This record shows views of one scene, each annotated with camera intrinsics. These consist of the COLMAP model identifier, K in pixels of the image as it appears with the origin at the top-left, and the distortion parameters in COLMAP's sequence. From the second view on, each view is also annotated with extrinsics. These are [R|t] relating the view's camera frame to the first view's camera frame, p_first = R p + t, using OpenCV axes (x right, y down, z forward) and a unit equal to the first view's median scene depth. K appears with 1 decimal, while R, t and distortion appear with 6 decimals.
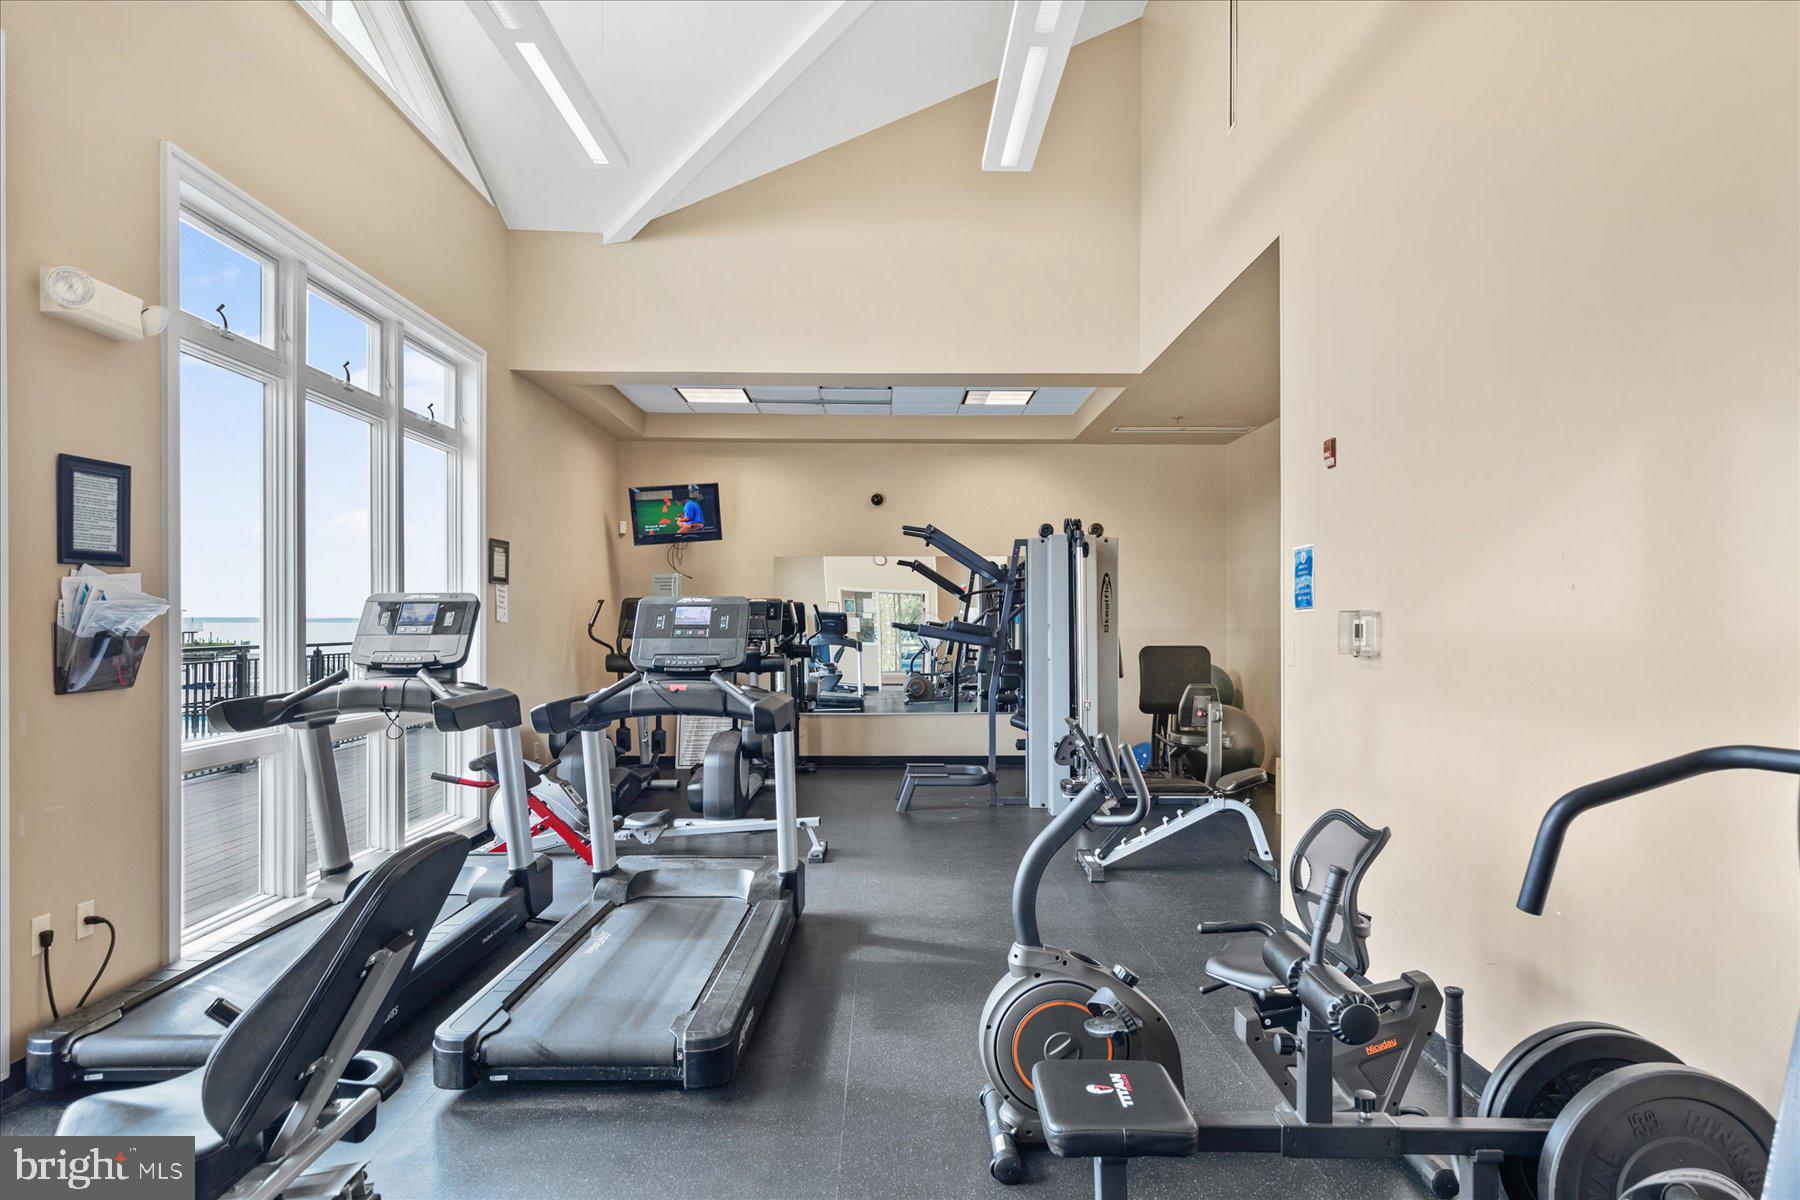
lens RADIAL K [[1104.0, 0, 900.0], [0, 1104.0, 600.0], [0, 0, 1]] dist [-0.002270, -0.000985]
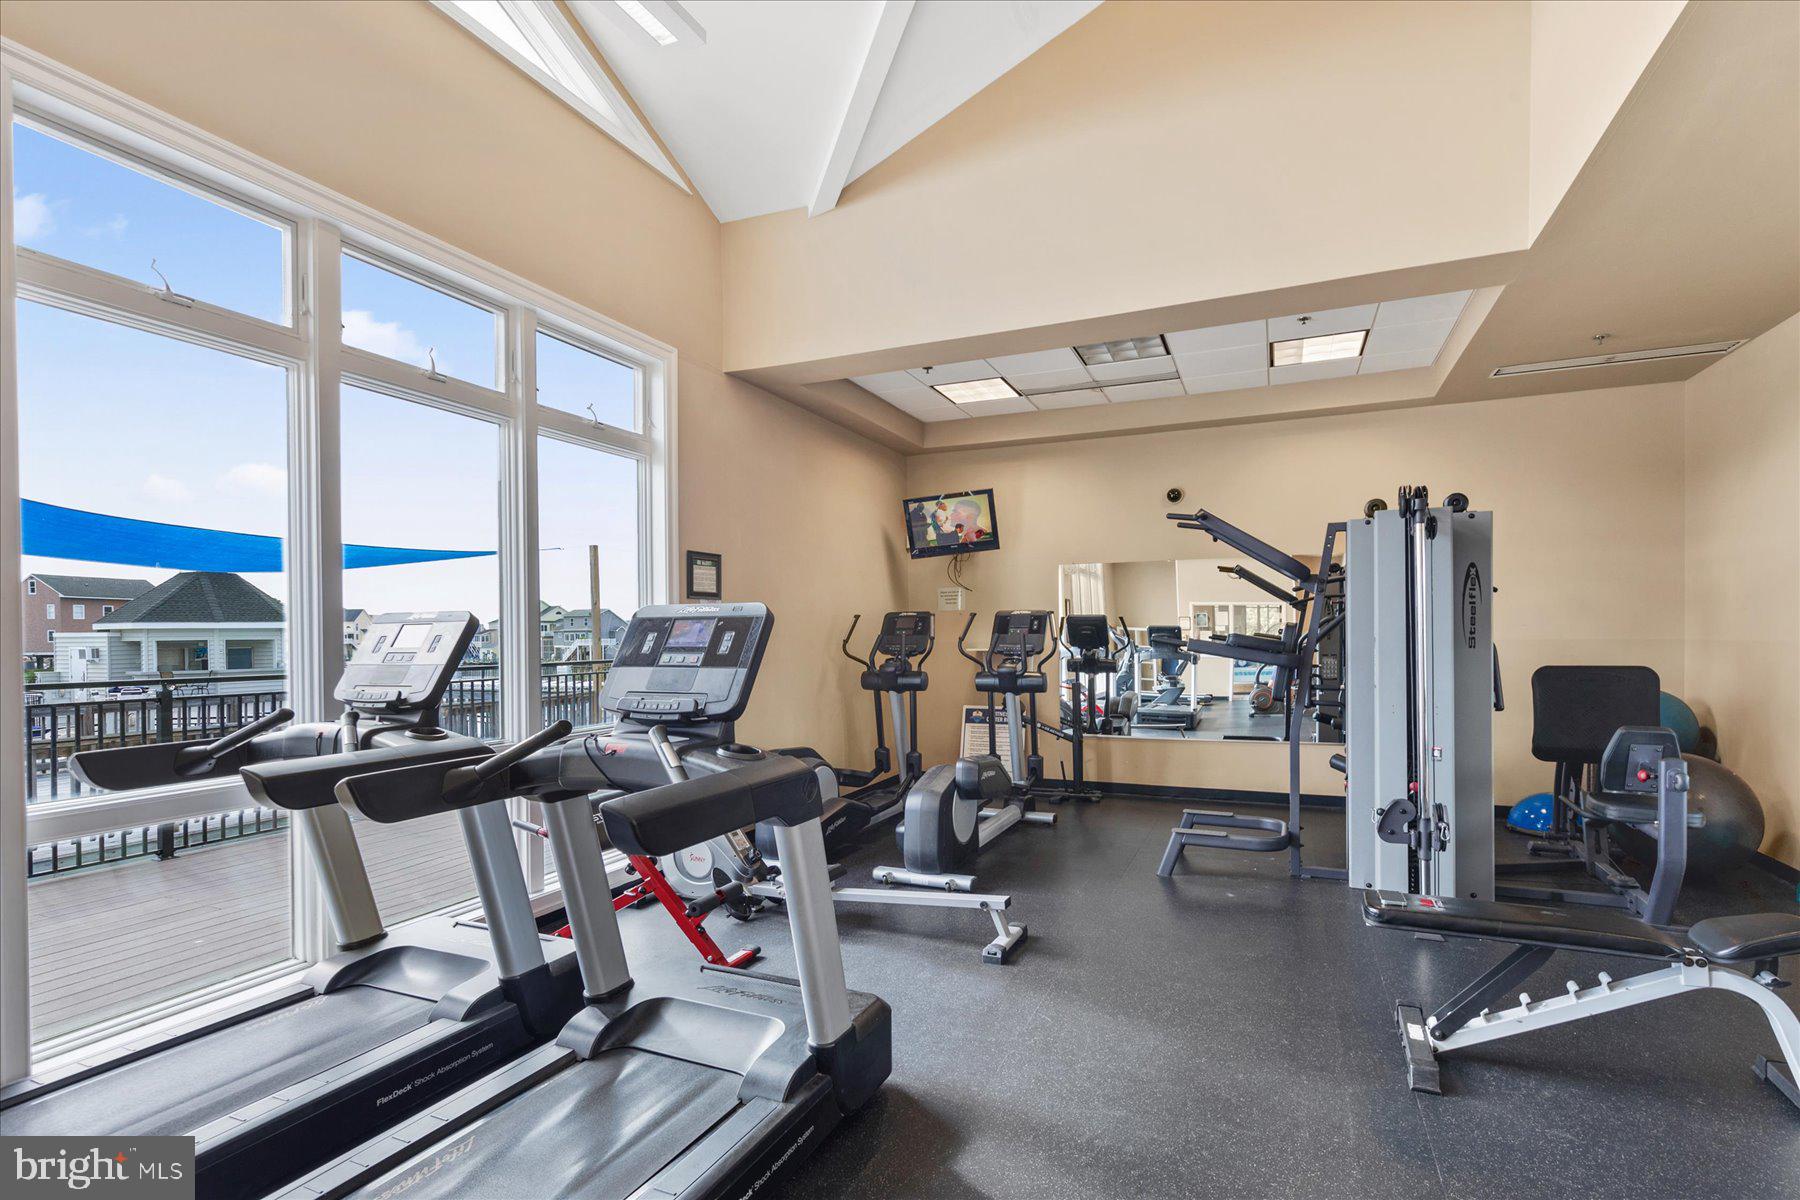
lens RADIAL K [[879.4, 0, 900.4], [0, 879.4, 640.1], [0, 0, 1]] dist [0.005673, -0.000445]
pose [[0.911766, -0.006326, -0.410661, 0.089438], [0.017676, 0.999559, 0.023846, 0.004960], [0.410329, -0.029001, 0.911476, 0.356727]]
